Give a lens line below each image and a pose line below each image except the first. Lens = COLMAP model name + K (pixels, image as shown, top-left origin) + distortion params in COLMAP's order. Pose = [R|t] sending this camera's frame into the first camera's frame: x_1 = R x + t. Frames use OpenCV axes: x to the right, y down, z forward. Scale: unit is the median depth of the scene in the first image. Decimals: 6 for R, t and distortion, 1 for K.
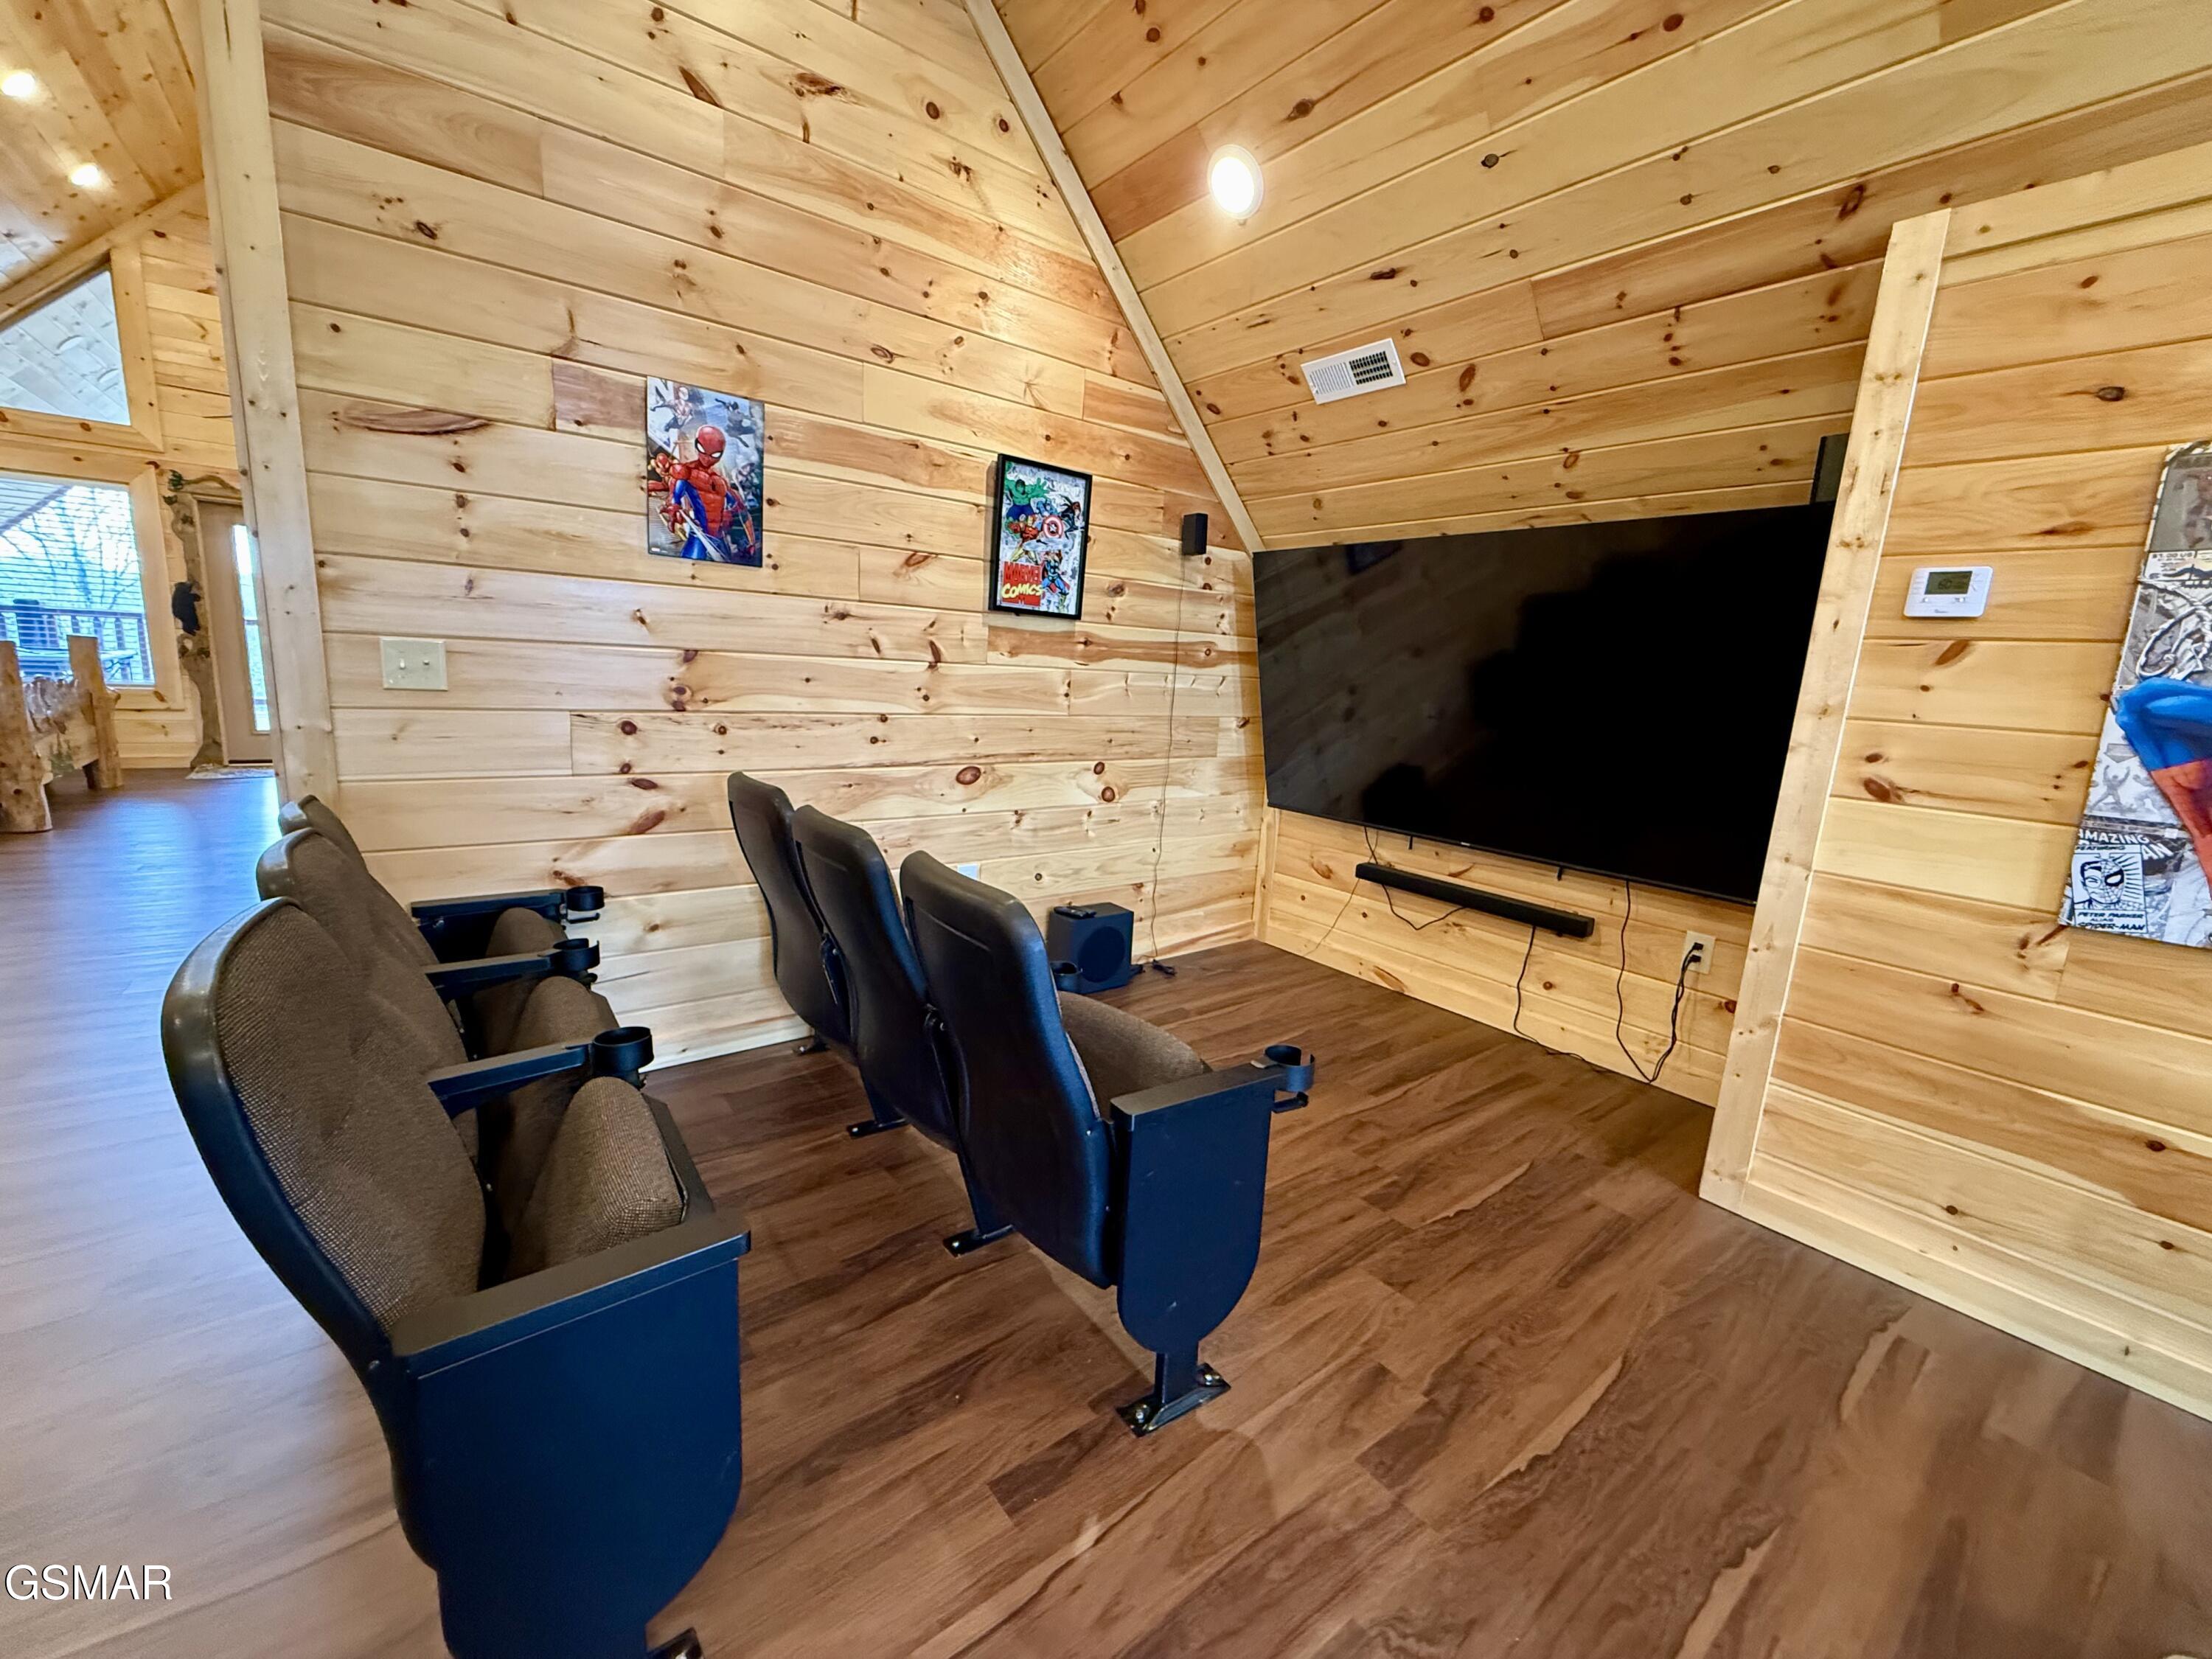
lens RADIAL K [[881.0, 0, 1104.1], [0, 881.0, 828.8], [0, 0, 1]] dist [-0.001660, 0.000221]
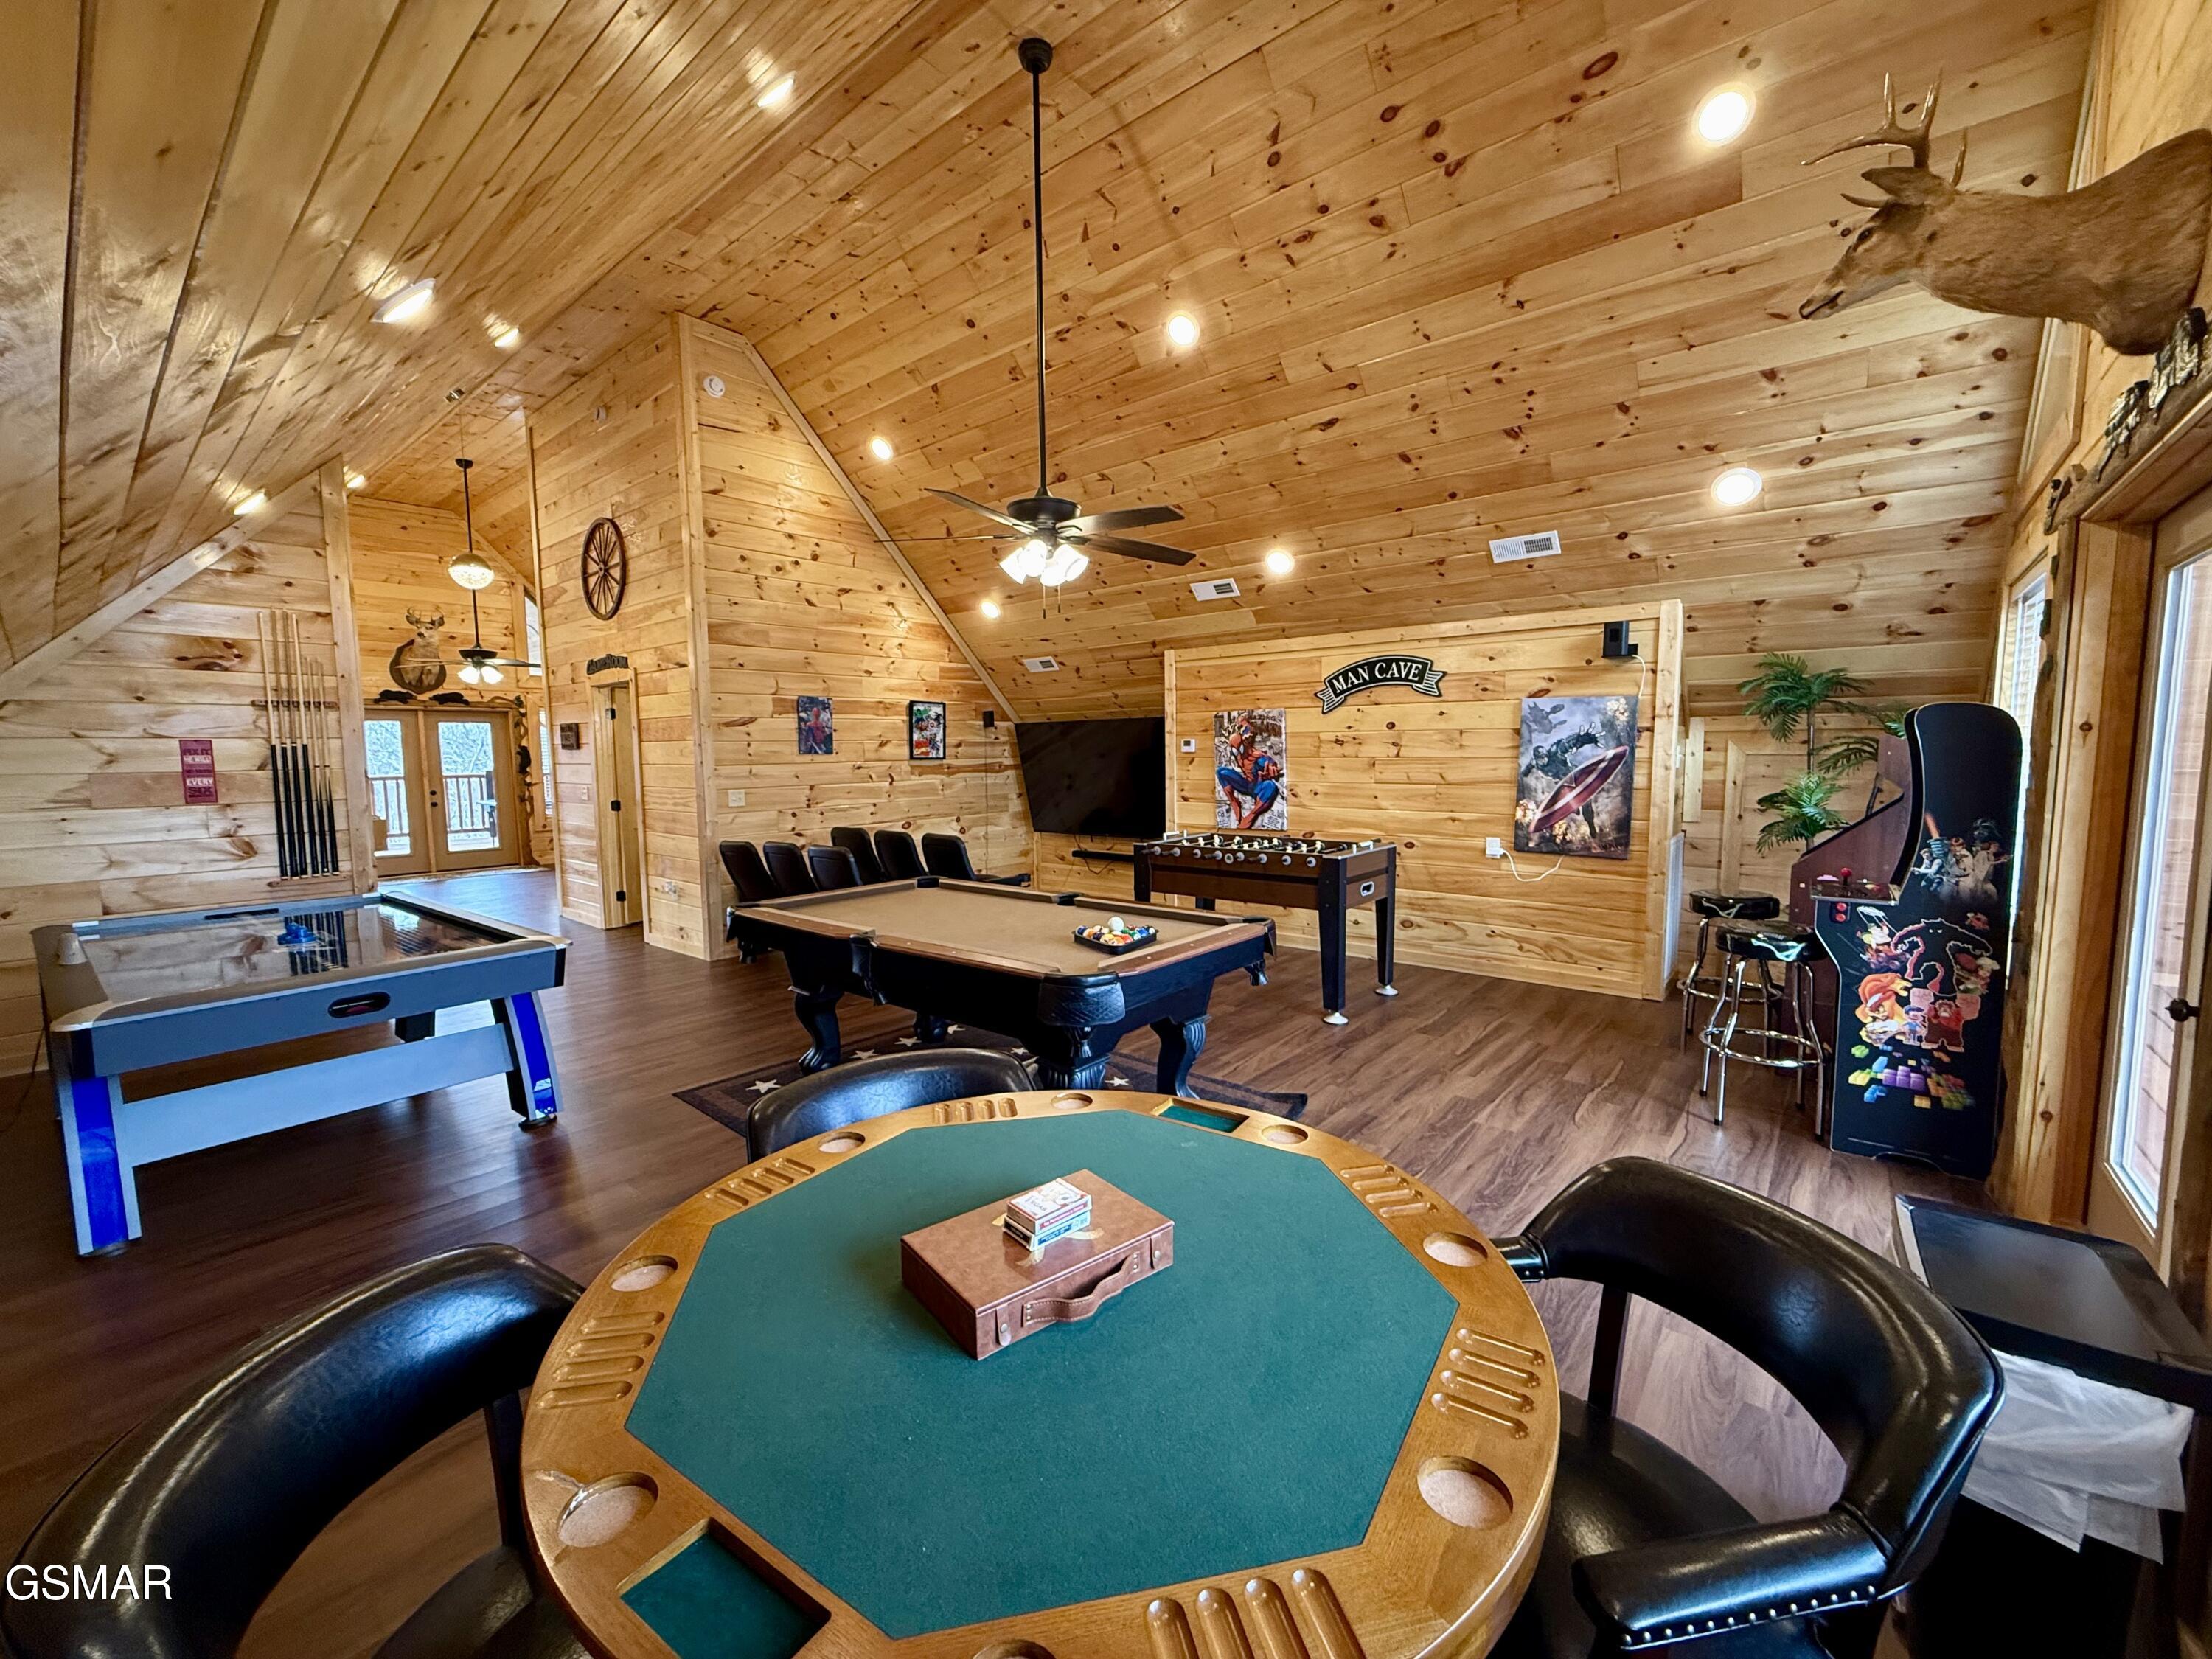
lens RADIAL K [[881.0, 0, 1108.7], [0, 881.0, 831.7], [0, 0, 1]] dist [-0.001660, 0.000221]
pose [[0.973859, -0.091078, 0.208095, -0.121043], [0.108460, 0.991366, -0.073686, 0.205575], [-0.199587, 0.094330, 0.975329, -1.562310]]
